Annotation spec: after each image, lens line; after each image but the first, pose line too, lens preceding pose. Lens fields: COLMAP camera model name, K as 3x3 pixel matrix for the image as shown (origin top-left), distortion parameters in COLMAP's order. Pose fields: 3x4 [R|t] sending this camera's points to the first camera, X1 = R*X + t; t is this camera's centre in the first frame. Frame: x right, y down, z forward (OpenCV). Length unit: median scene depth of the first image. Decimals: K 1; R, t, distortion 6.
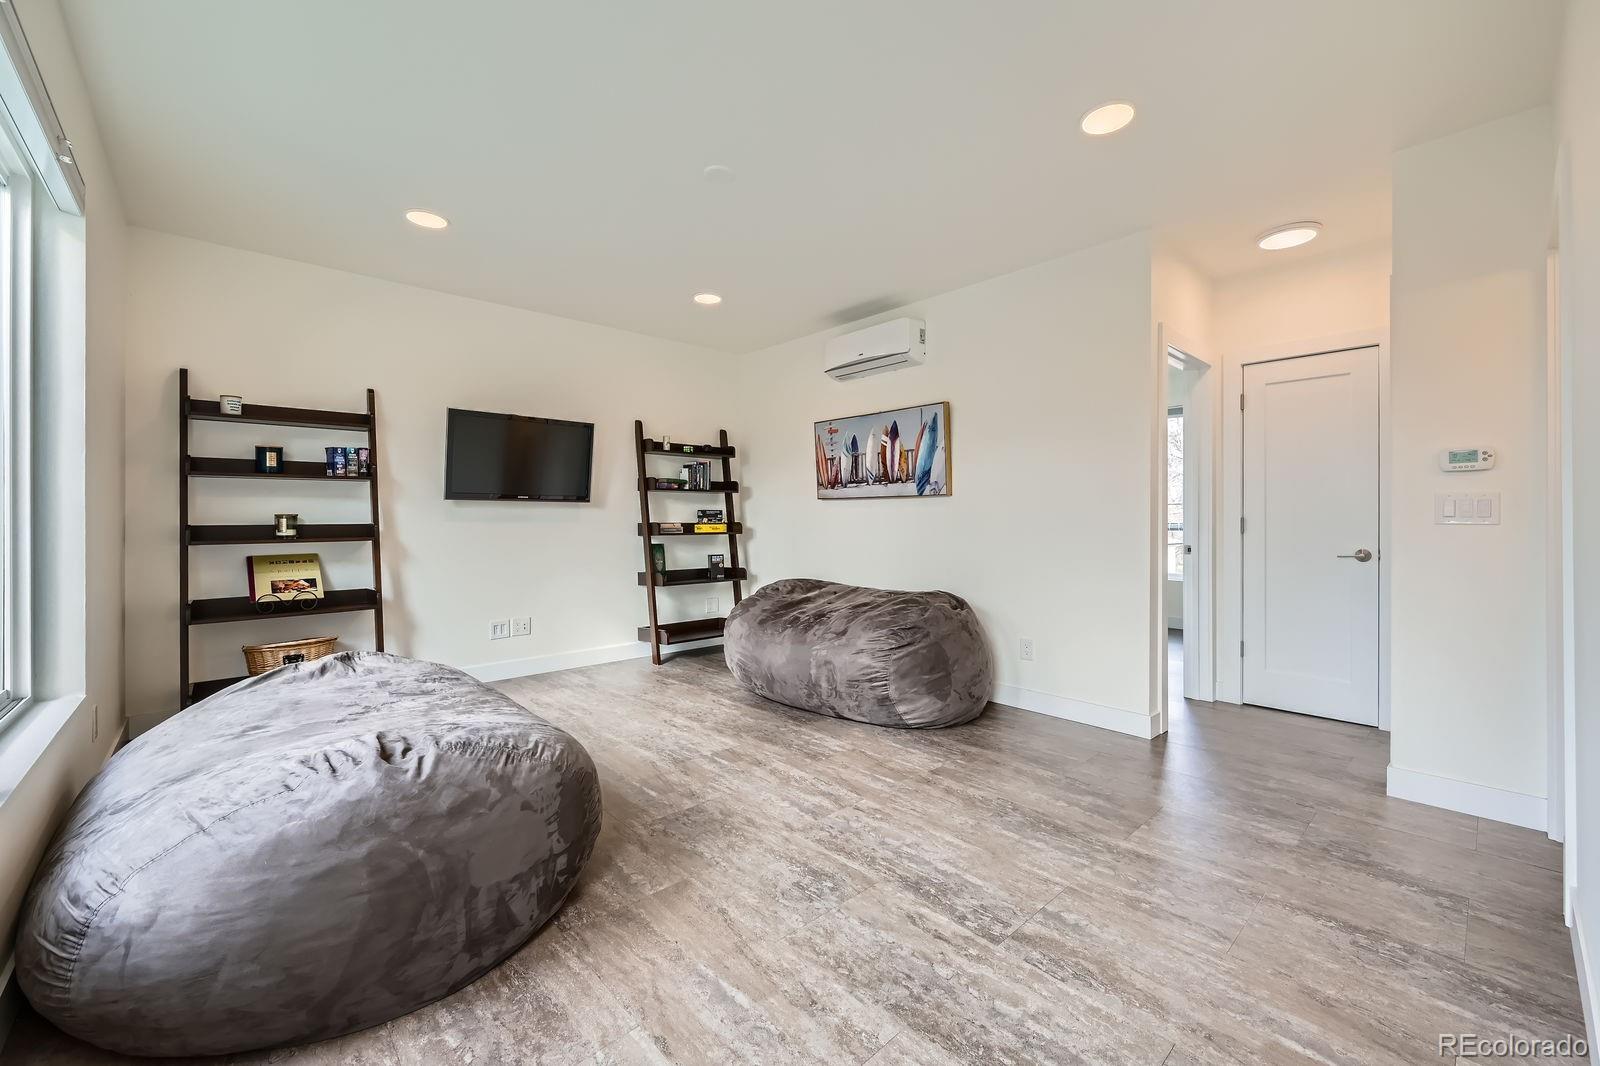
lens RADIAL K [[634.0, 0, 797.4], [0, 634.0, 519.6], [0, 0, 1]] dist [-0.001738, 0.000859]
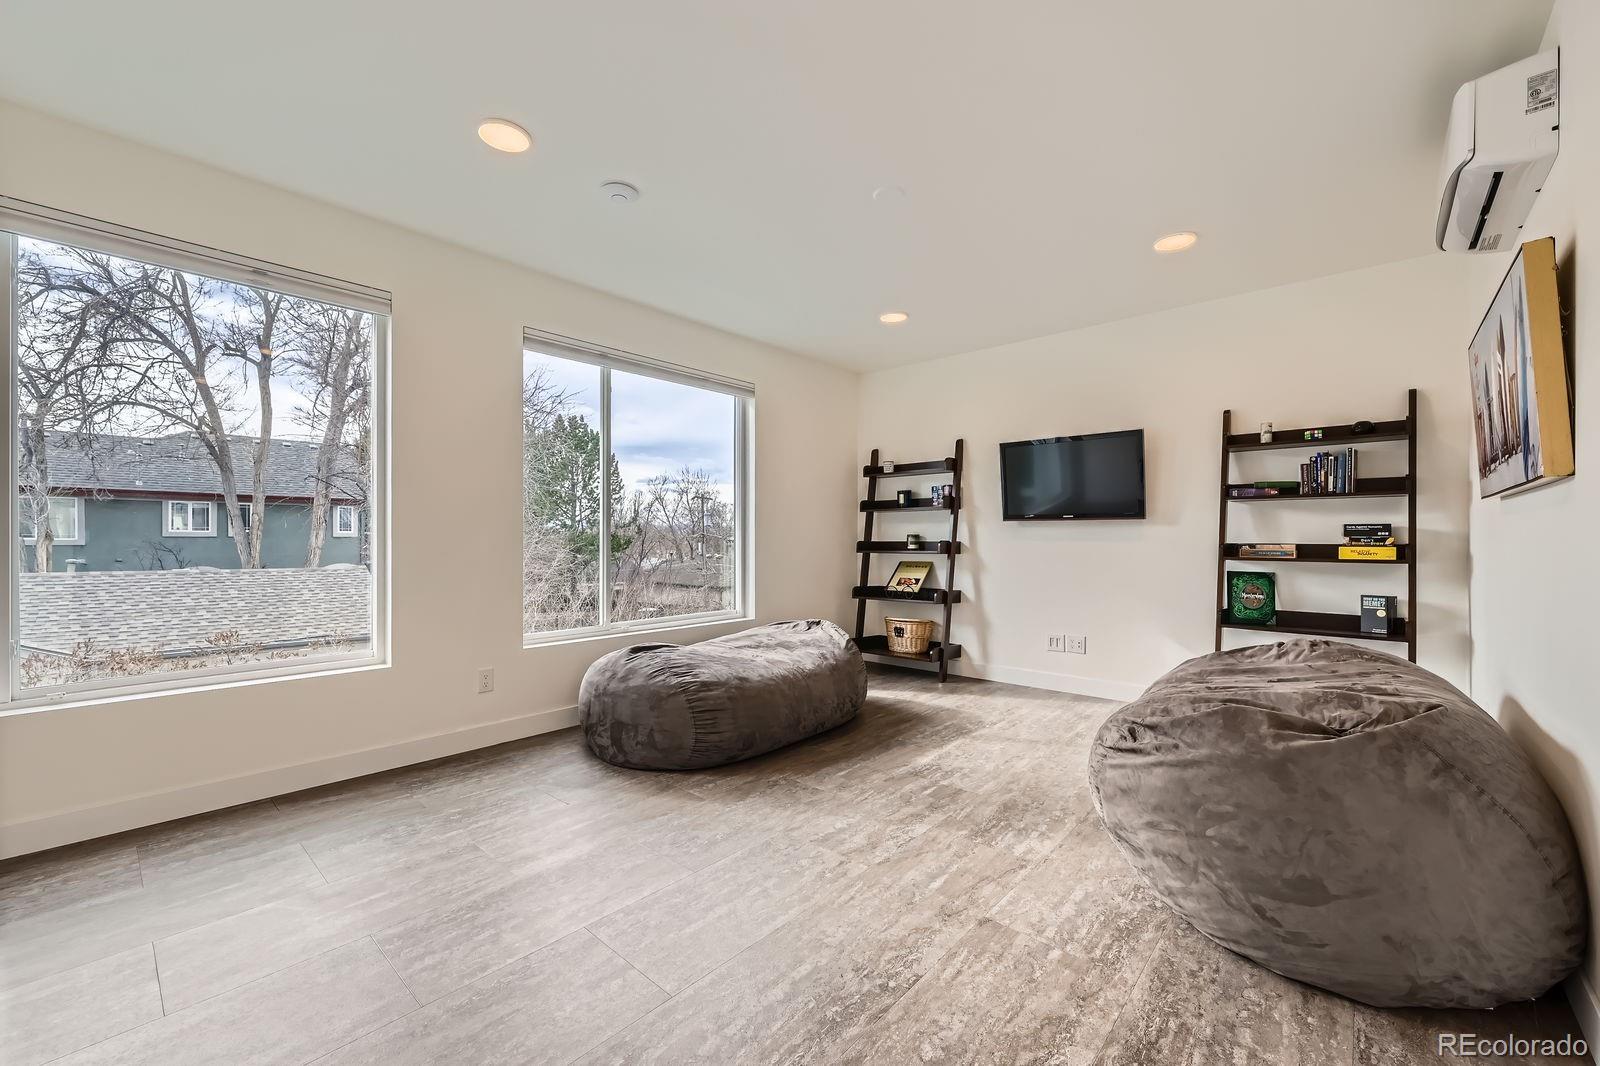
lens RADIAL K [[634.0, 0, 797.6], [0, 634.0, 537.7], [0, 0, 1]] dist [-0.001738, 0.000859]
pose [[0.108612, -0.000316, -0.994084, 0.646135], [-0.004054, 0.999991, -0.000761, 0.001857], [0.994076, 0.004112, 0.108609, 0.559978]]
